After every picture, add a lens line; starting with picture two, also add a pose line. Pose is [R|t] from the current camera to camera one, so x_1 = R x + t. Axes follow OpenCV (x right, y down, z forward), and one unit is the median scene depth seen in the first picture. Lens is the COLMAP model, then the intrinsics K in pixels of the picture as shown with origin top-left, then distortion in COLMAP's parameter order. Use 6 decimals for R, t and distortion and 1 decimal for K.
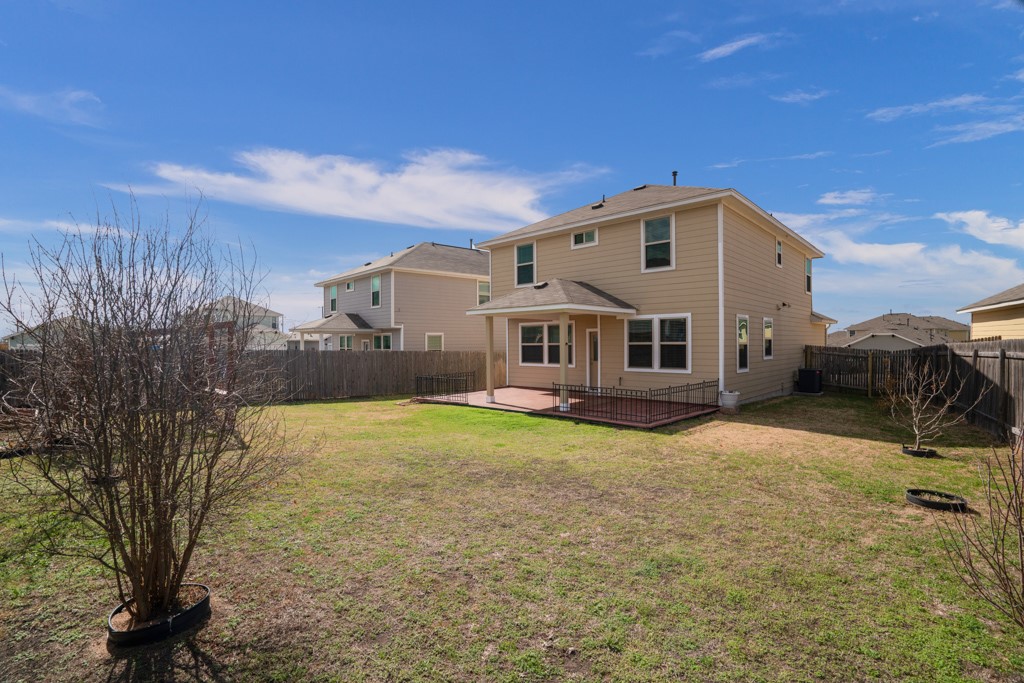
lens RADIAL K [[473.3, 0, 512.3], [0, 473.3, 345.9], [0, 0, 1]] dist [-0.063365, 0.026033]
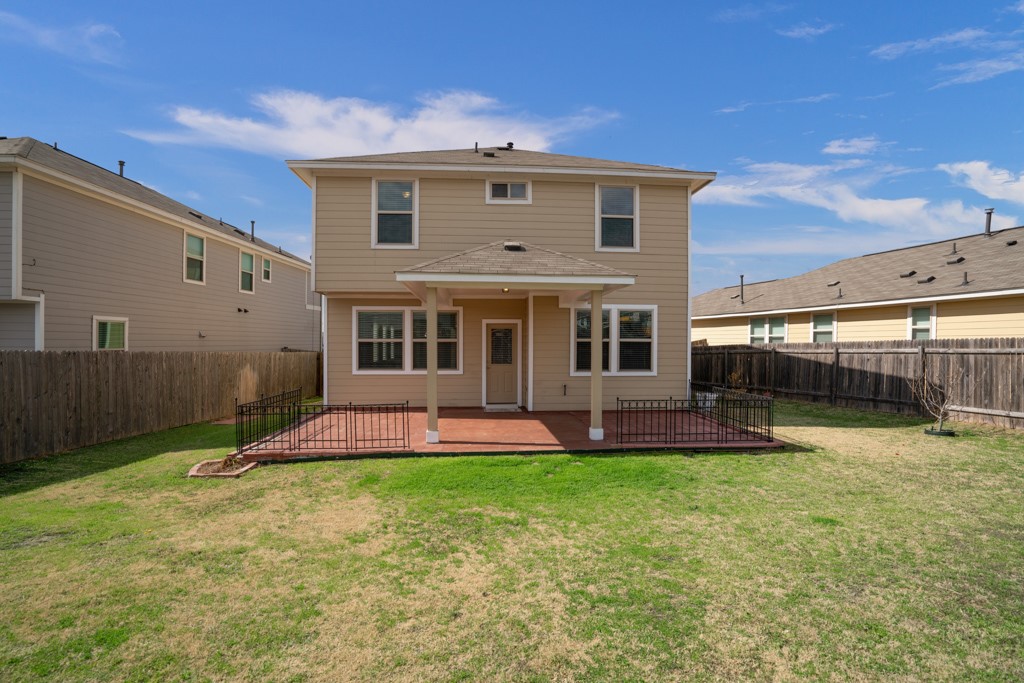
lens RADIAL K [[473.3, 0, 512.3], [0, 473.3, 345.9], [0, 0, 1]] dist [-0.063365, 0.026033]
pose [[0.673179, 0.003584, 0.739471, -0.367585], [-0.003525, 0.999992, -0.001638, 0.005550], [-0.739471, -0.001504, 0.673187, 0.520890]]
